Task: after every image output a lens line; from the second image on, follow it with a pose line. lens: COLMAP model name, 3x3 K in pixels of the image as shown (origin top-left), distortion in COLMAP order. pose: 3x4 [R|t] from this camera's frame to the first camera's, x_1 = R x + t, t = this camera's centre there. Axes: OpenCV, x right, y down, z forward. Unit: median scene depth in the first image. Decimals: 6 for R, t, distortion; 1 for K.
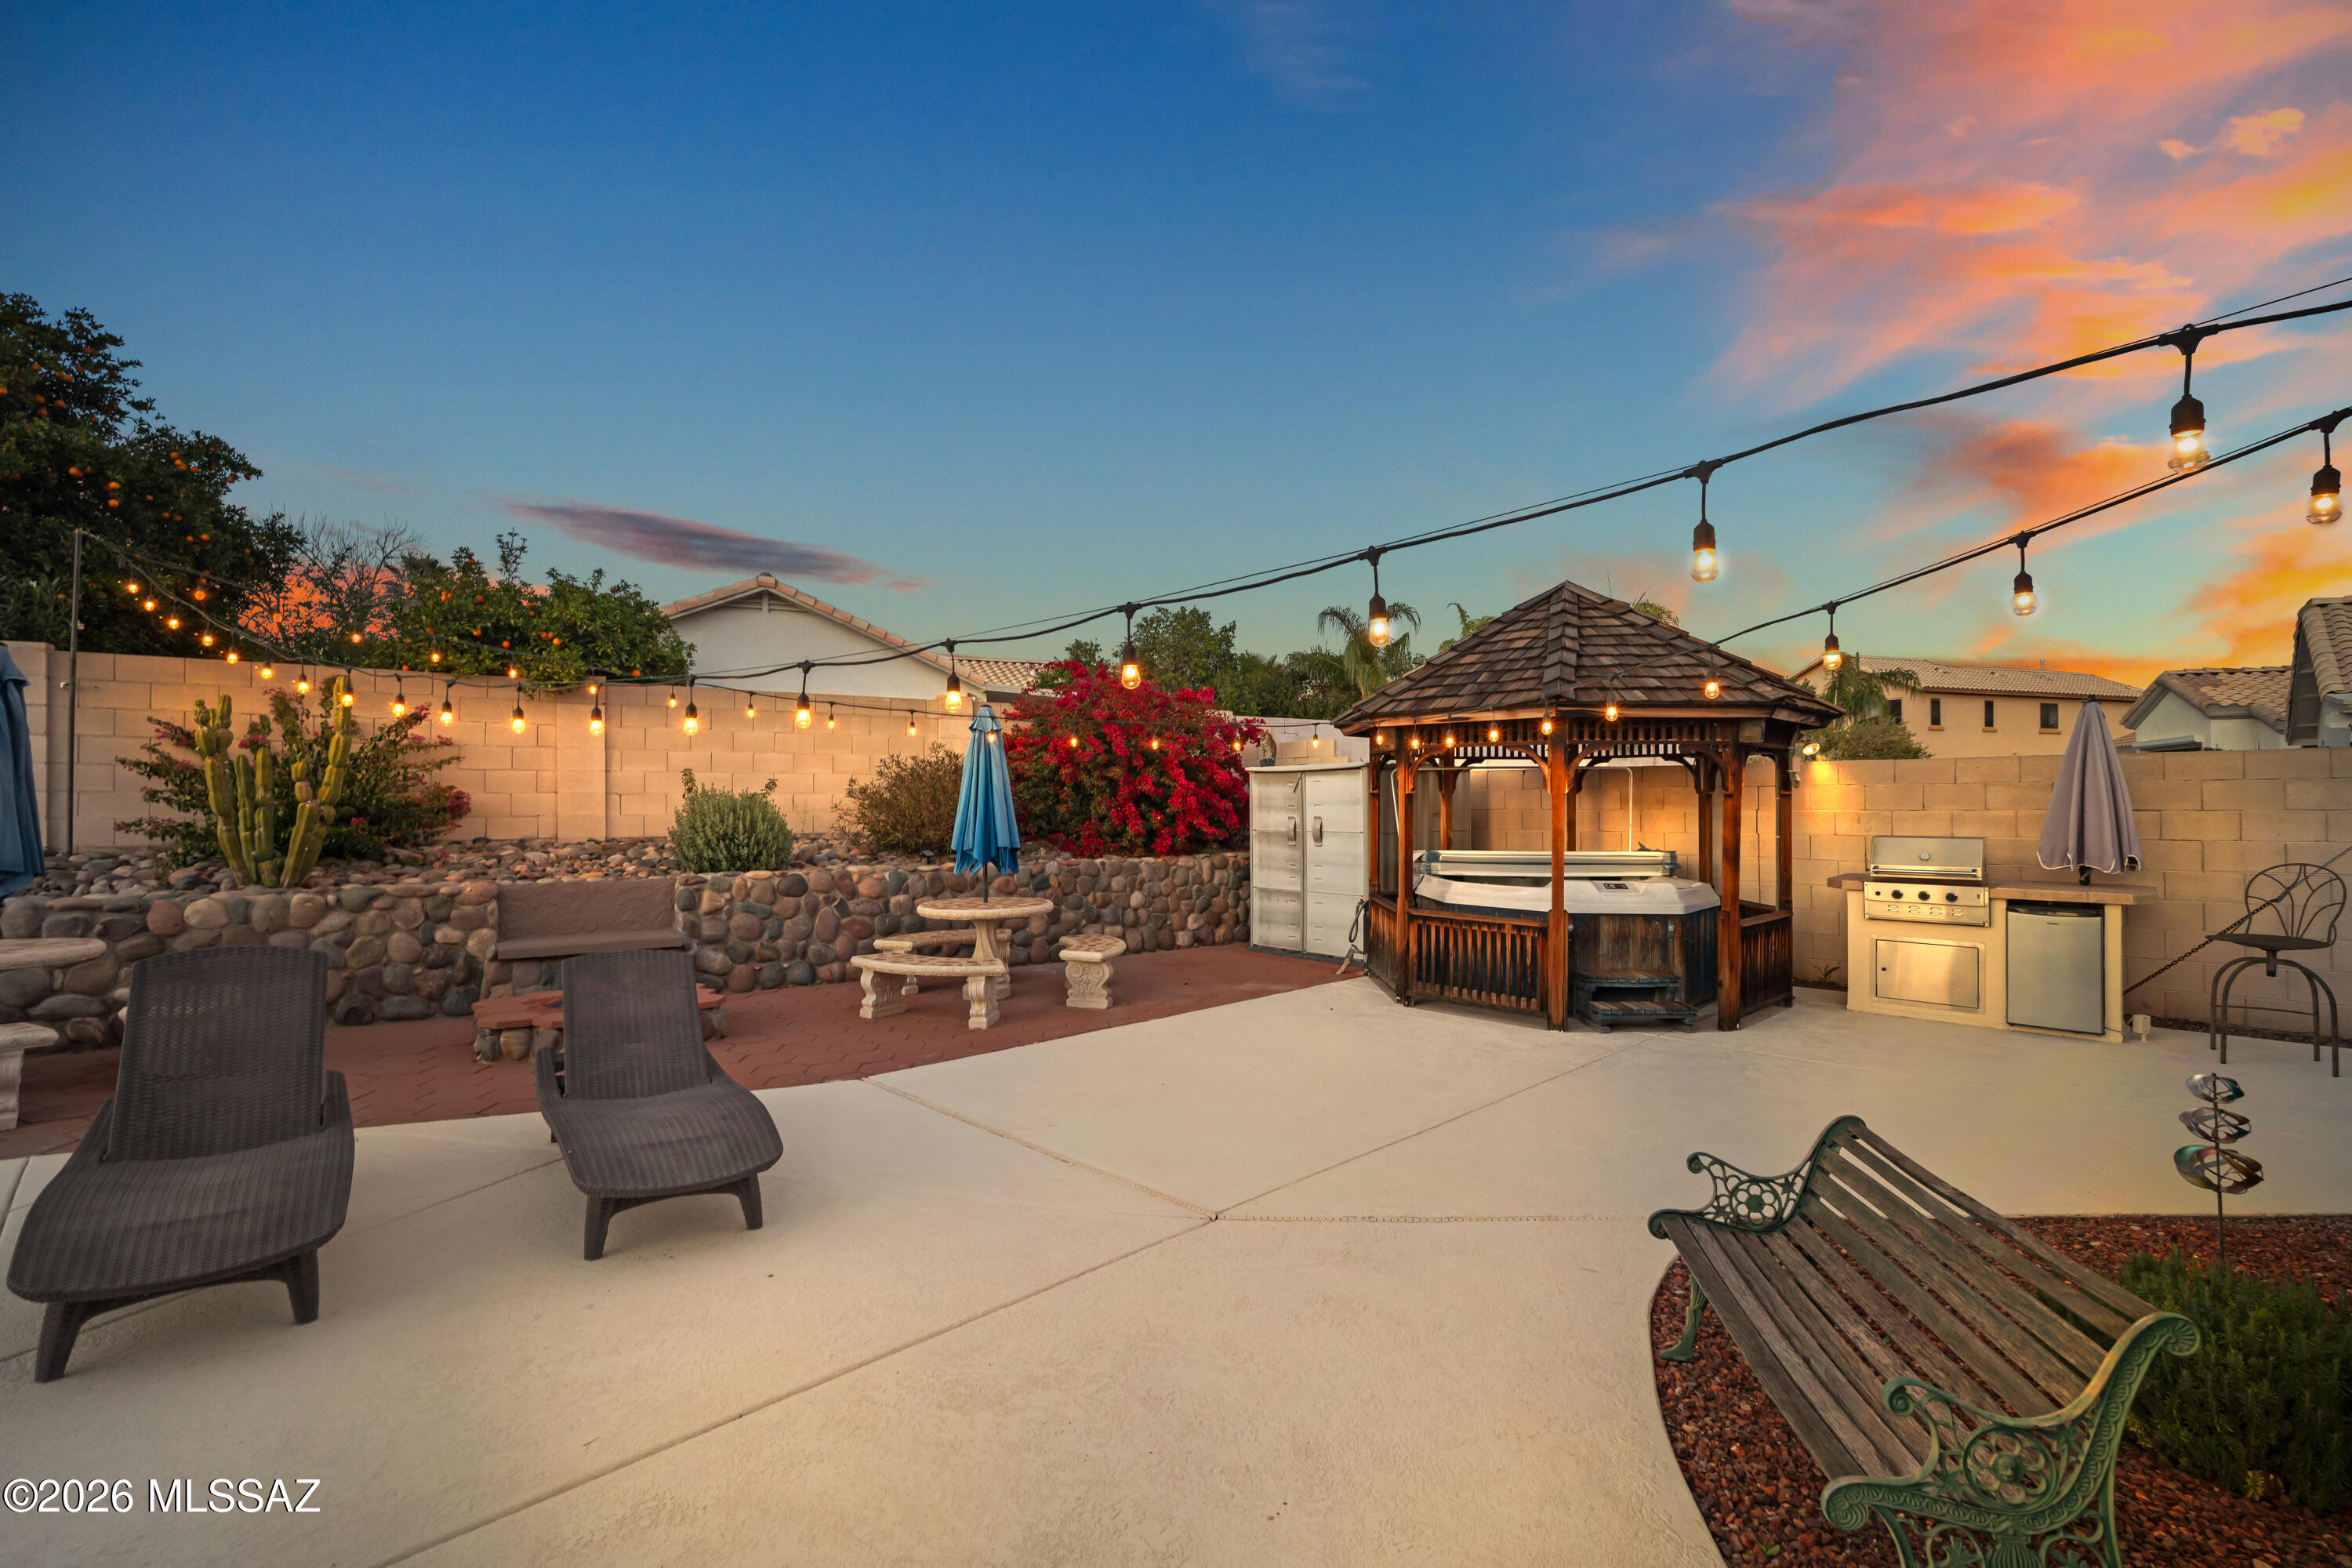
lens RADIAL K [[1088.3, 0, 1180.6], [0, 1088.3, 793.3], [0, 0, 1]] dist [-0.007633, 0.001547]
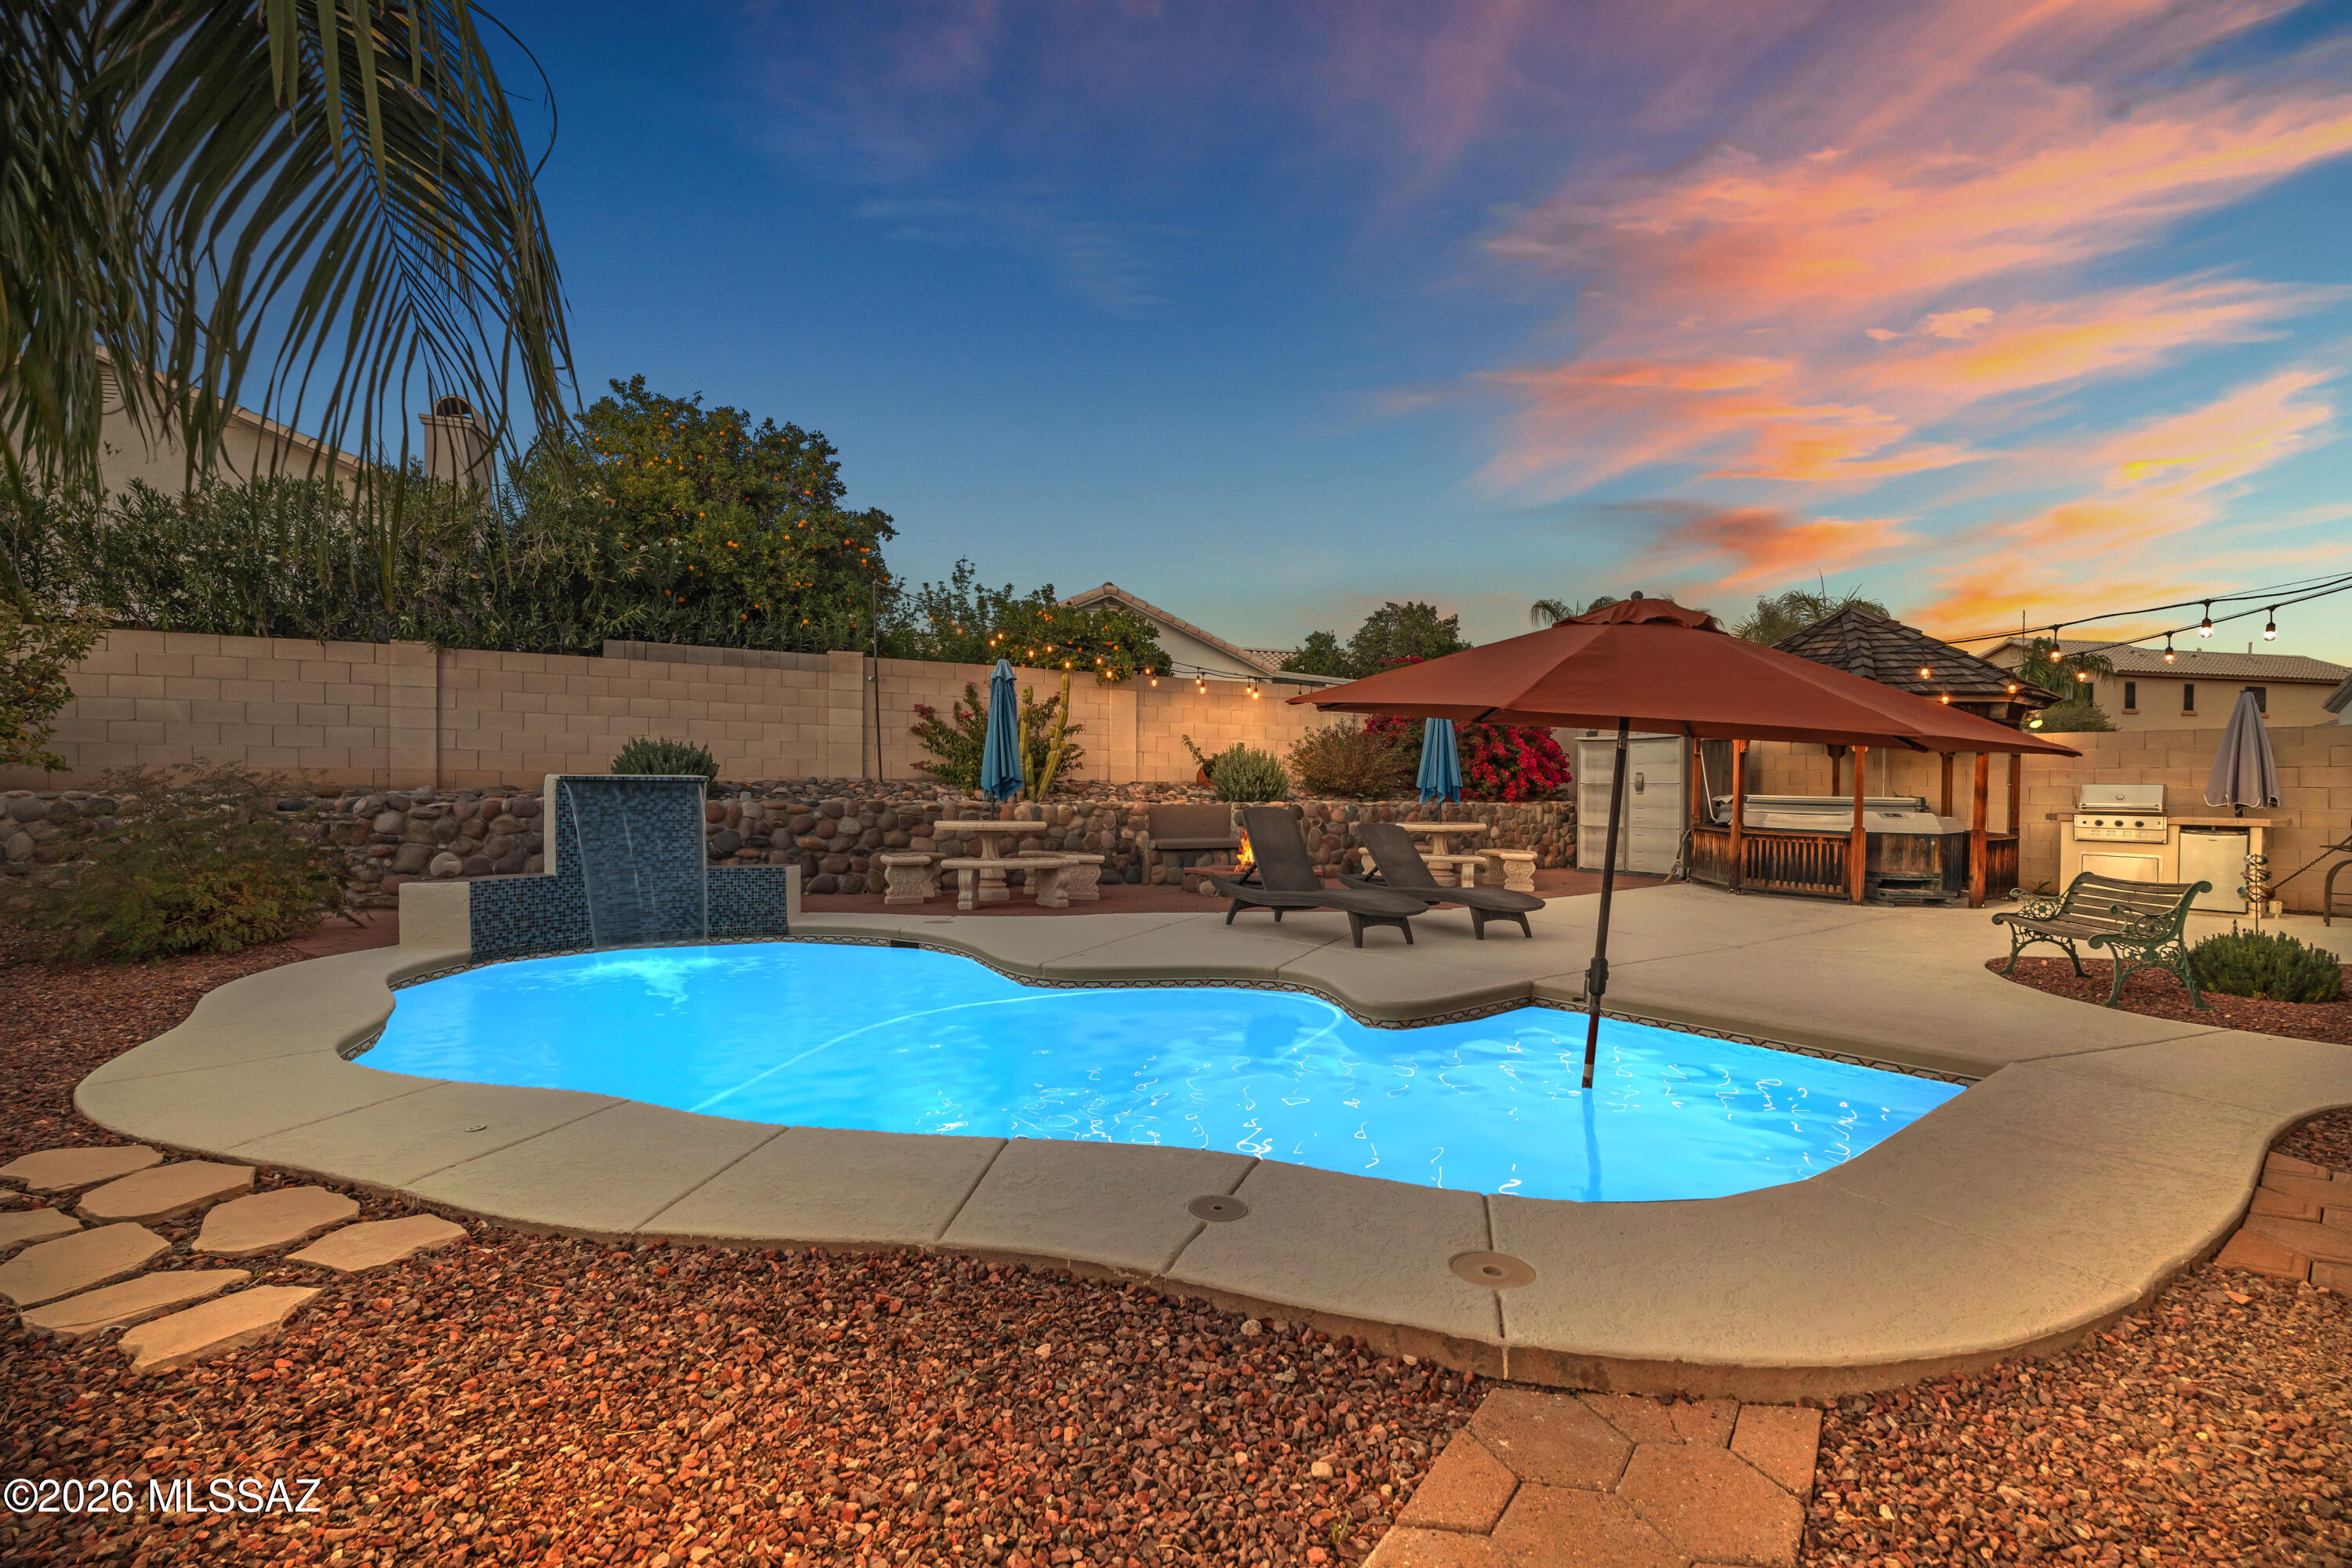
lens RADIAL K [[1088.3, 0, 1174.4], [0, 1088.3, 786.5], [0, 0, 1]] dist [-0.007633, 0.001547]
pose [[0.993450, 0.011320, -0.113709, -0.392699], [-0.010036, 0.999879, 0.011857, 0.037448], [0.113829, -0.010638, 0.993443, -0.563700]]
